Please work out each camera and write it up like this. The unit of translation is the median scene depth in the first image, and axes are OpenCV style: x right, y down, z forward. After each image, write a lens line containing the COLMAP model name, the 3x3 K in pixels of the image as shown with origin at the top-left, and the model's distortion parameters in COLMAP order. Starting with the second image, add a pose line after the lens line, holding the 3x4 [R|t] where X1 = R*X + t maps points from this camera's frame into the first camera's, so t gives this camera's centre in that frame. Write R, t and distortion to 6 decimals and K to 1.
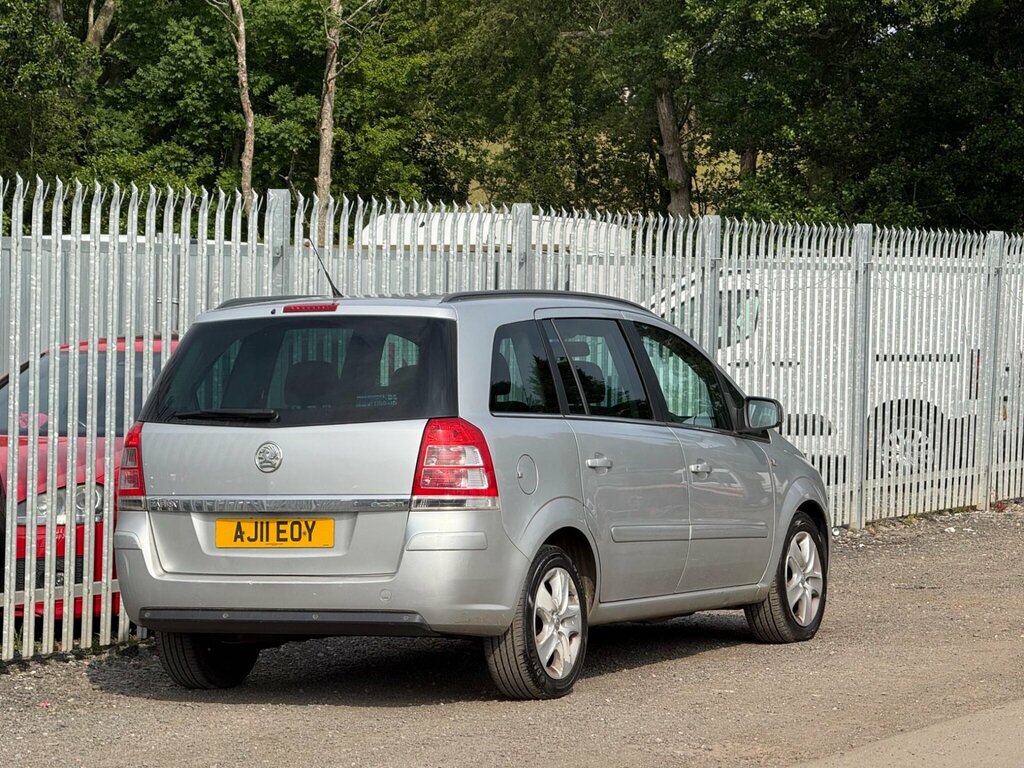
lens RADIAL K [[3724.5, 0, 545.7], [0, 3724.5, 380.3], [0, 0, 1]] dist [0.190551, 0.000000]
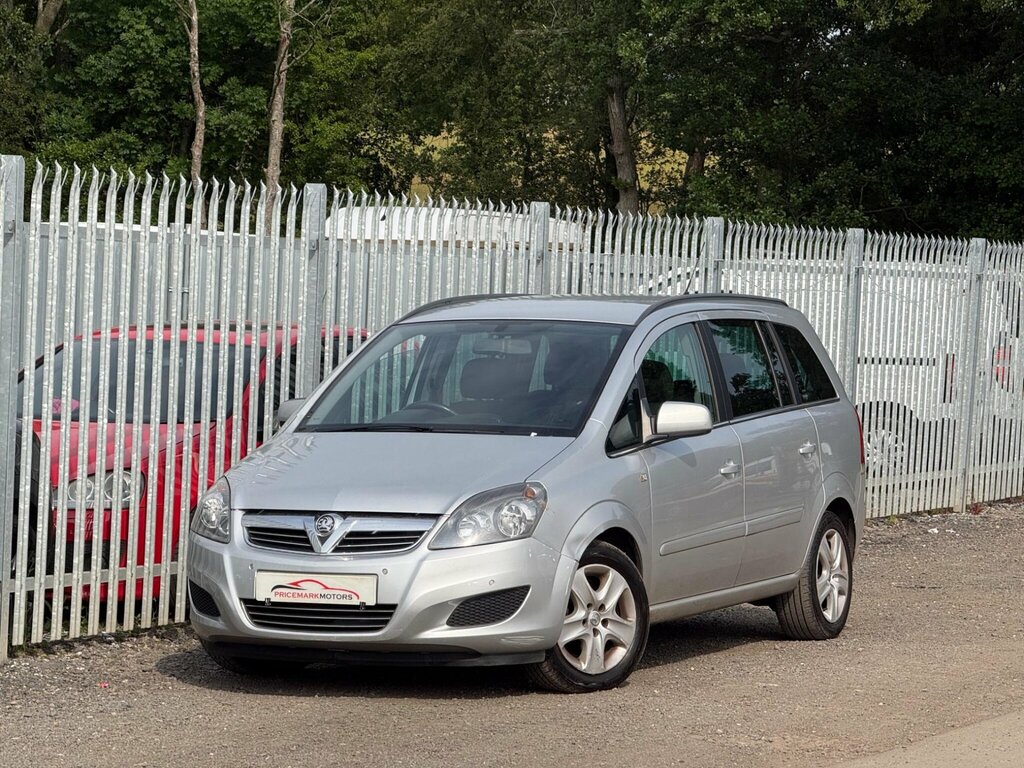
lens RADIAL K [[3724.5, 0, 514.0], [0, 3724.5, 386.6], [0, 0, 1]] dist [0.190551, 0.000000]
pose [[0.999669, 0.020154, 0.015964, -0.034296], [-0.020203, 0.999792, 0.002882, 0.000097], [-0.015903, -0.003204, 0.999868, -0.017787]]
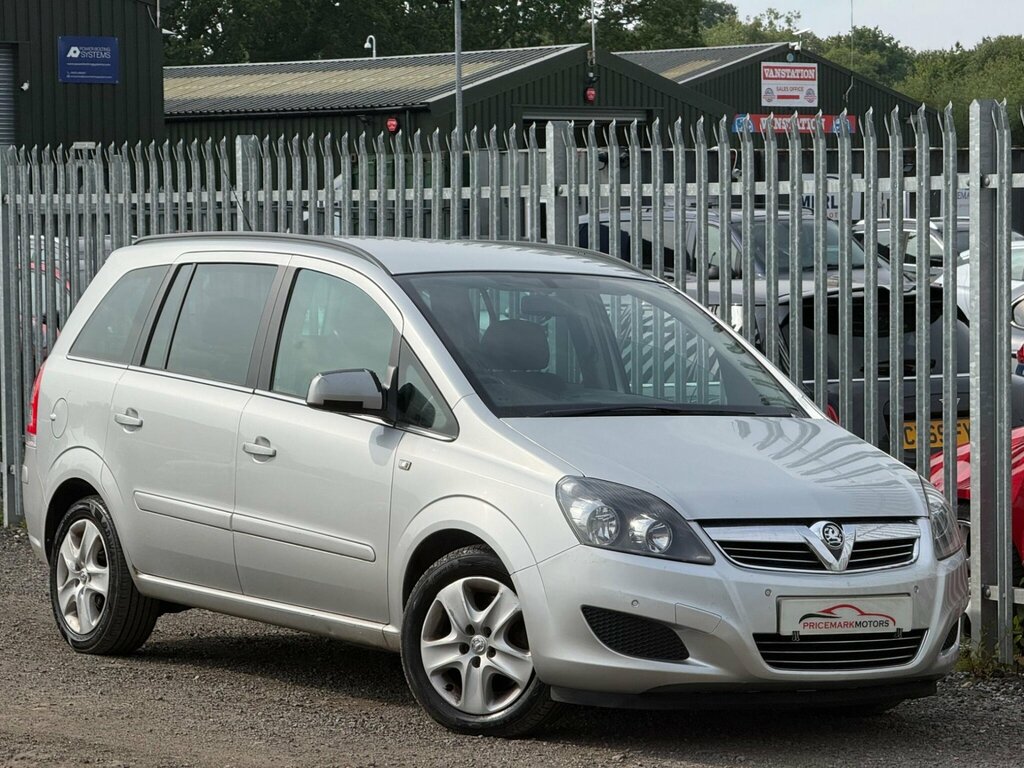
lens RADIAL K [[3724.5, 0, 497.6], [0, 3724.5, 408.5], [0, 0, 1]] dist [0.190551, 0.000000]
pose [[0.524754, 0.007507, 0.851221, -0.681775], [-0.025811, 0.999642, 0.007096, 0.008497], [-0.850862, -0.025695, 0.524760, 0.531897]]
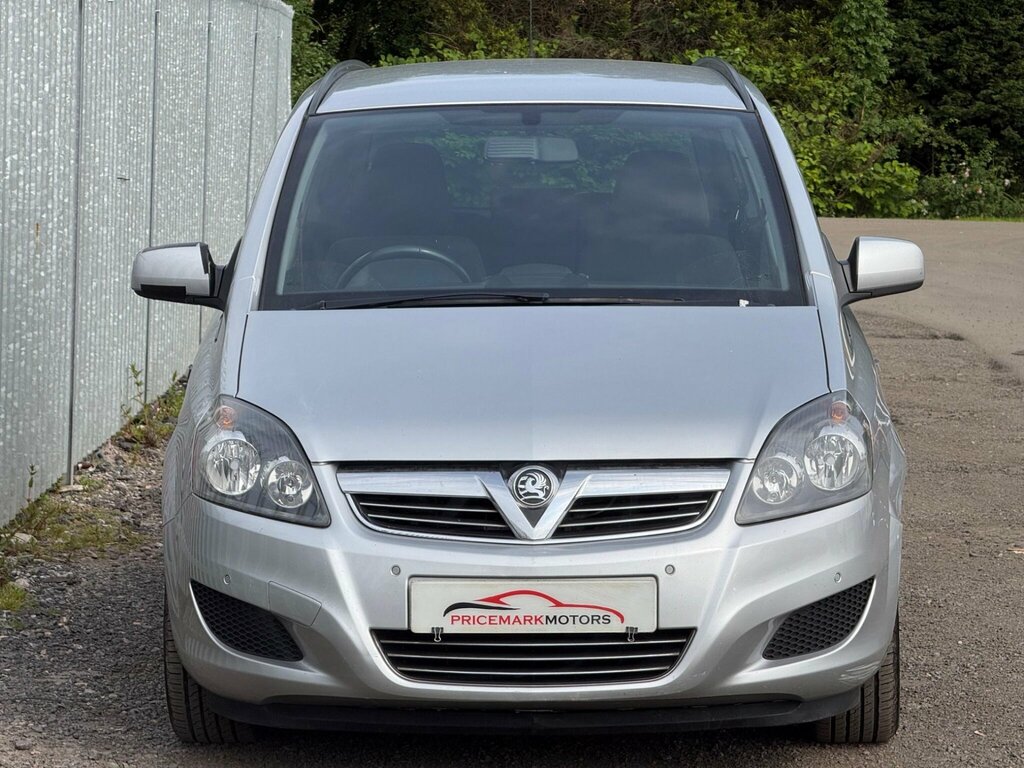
lens RADIAL K [[3724.5, 0, 507.3], [0, 3724.5, 384.2], [0, 0, 1]] dist [0.190551, 0.000000]
pose [[0.906835, -0.023549, 0.420827, -0.263609], [-0.003099, 0.998038, 0.062528, -0.007178], [-0.421474, -0.058007, 0.904984, 0.416888]]
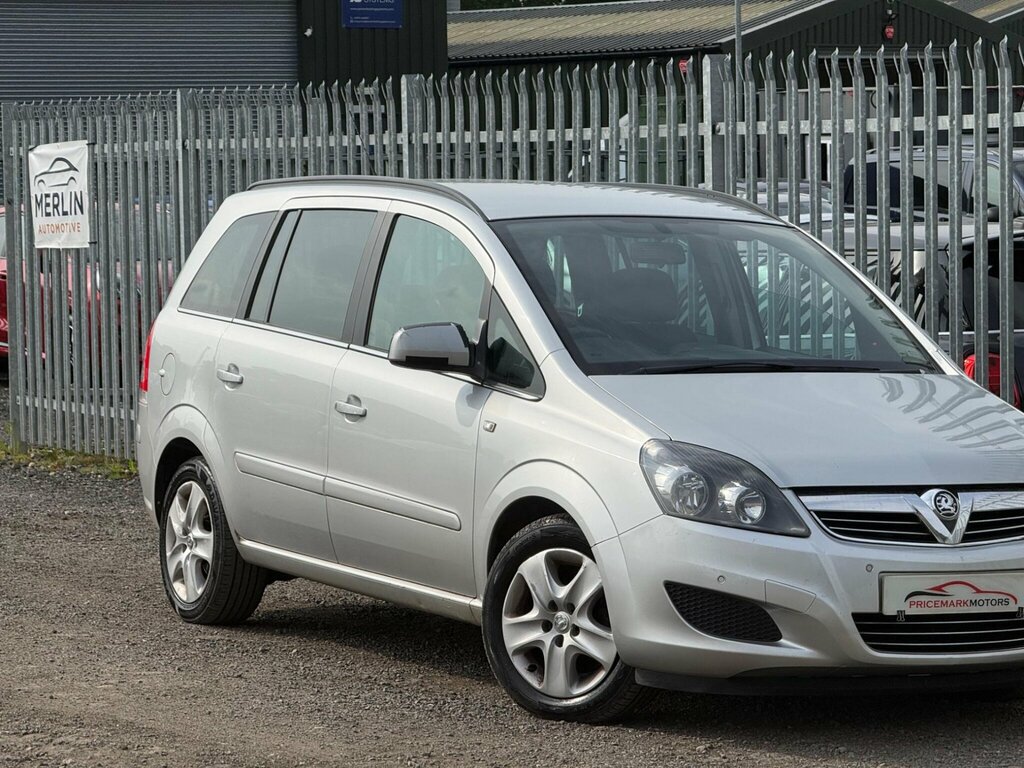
lens RADIAL K [[3724.5, 0, 457.9], [0, 3724.5, 400.9], [0, 0, 1]] dist [0.190551, 0.000000]
pose [[0.607868, -0.003806, 0.794029, -0.609650], [-0.022883, 0.999489, 0.022308, 0.005657], [-0.793708, -0.031730, 0.607470, 0.524779]]
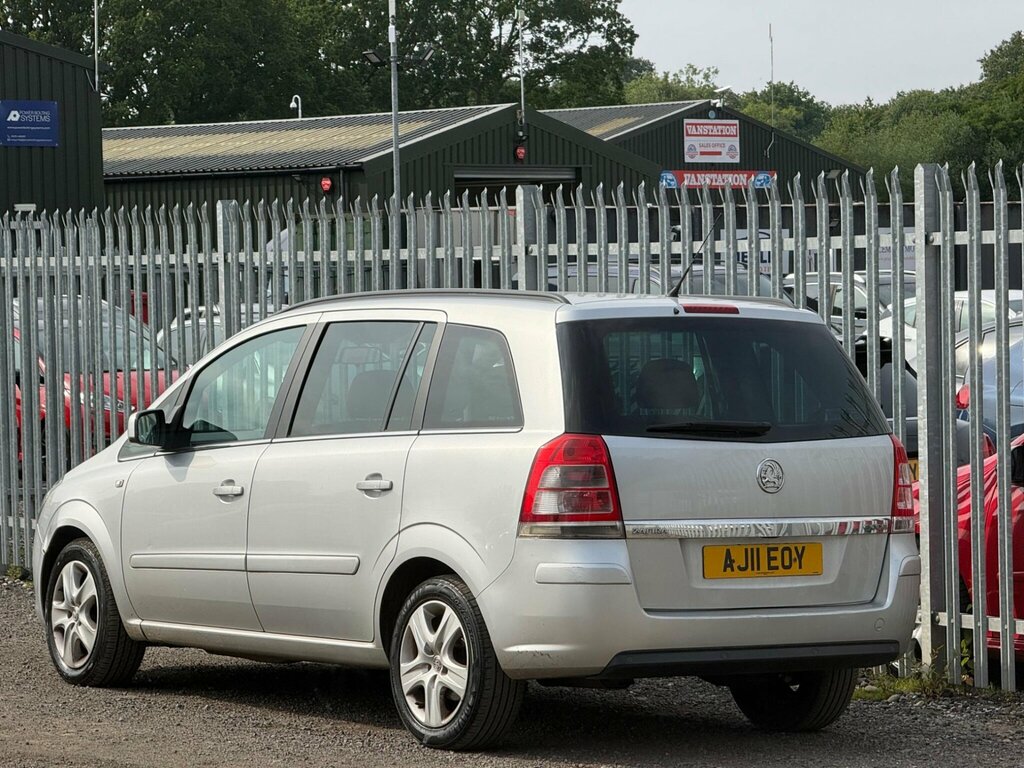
lens RADIAL K [[3724.5, 0, 519.5], [0, 3724.5, 392.2], [0, 0, 1]] dist [0.190551, 0.000000]
pose [[0.501521, 0.018797, 0.864941, -0.743677], [-0.015417, 0.999799, -0.012788, 0.010987], [-0.865008, -0.006921, 0.501710, 0.511348]]
